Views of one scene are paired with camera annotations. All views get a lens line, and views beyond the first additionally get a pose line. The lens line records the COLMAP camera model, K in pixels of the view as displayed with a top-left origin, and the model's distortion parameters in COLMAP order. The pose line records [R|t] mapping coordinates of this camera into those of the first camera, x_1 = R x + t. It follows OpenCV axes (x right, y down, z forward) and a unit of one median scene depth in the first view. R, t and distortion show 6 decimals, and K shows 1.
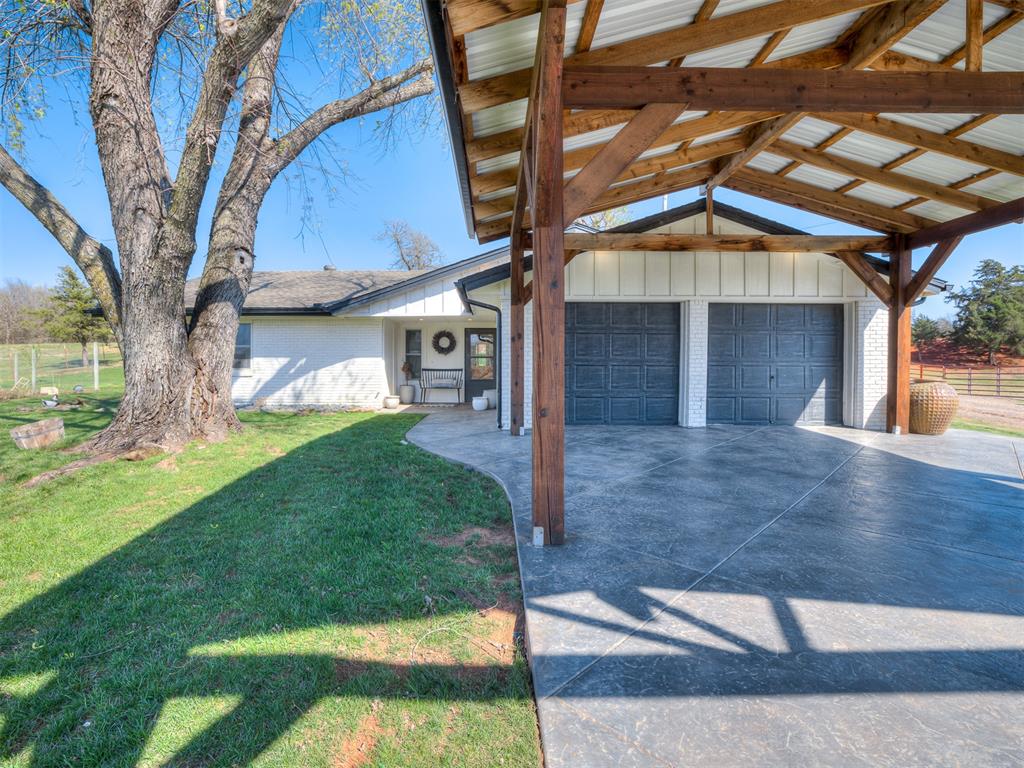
lens RADIAL K [[506.3, 0, 512.0], [0, 506.3, 384.0], [0, 0, 1]] dist [-0.002341, 0.000904]
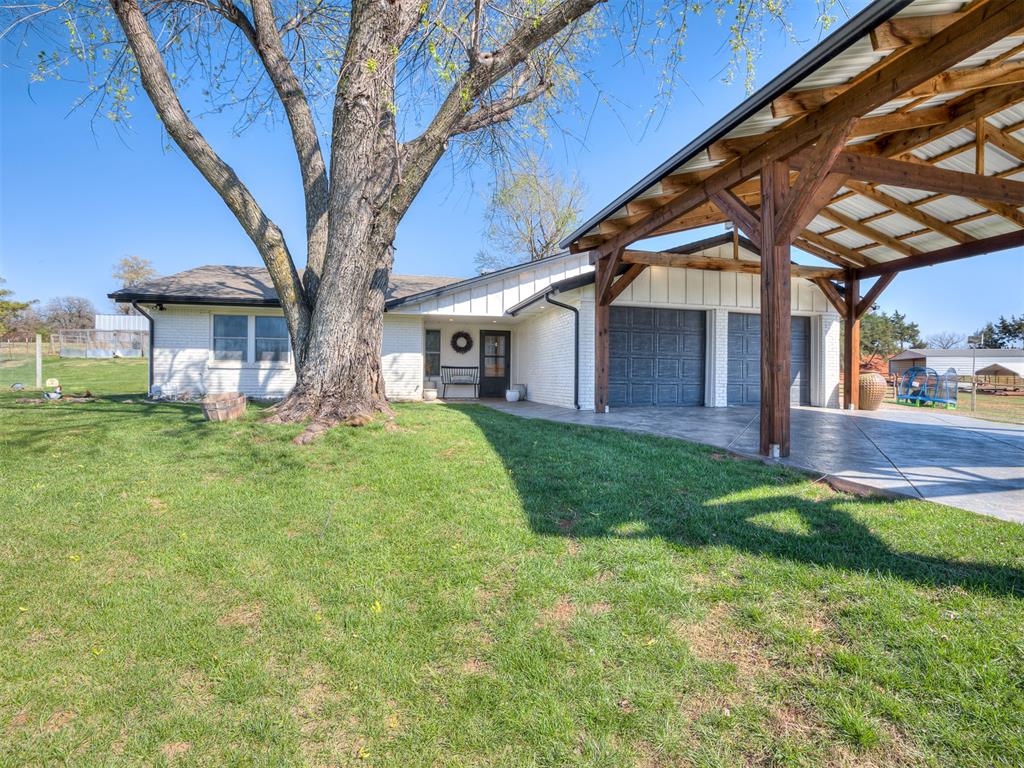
lens RADIAL K [[486.2, 0, 543.6], [0, 486.2, 384.8], [0, 0, 1]] dist [0.002001, -0.000169]
pose [[0.967401, 0.003285, 0.253228, -0.407596], [0.002086, 0.999779, -0.020941, 0.056013], [-0.253241, 0.020786, 0.967180, -0.091370]]
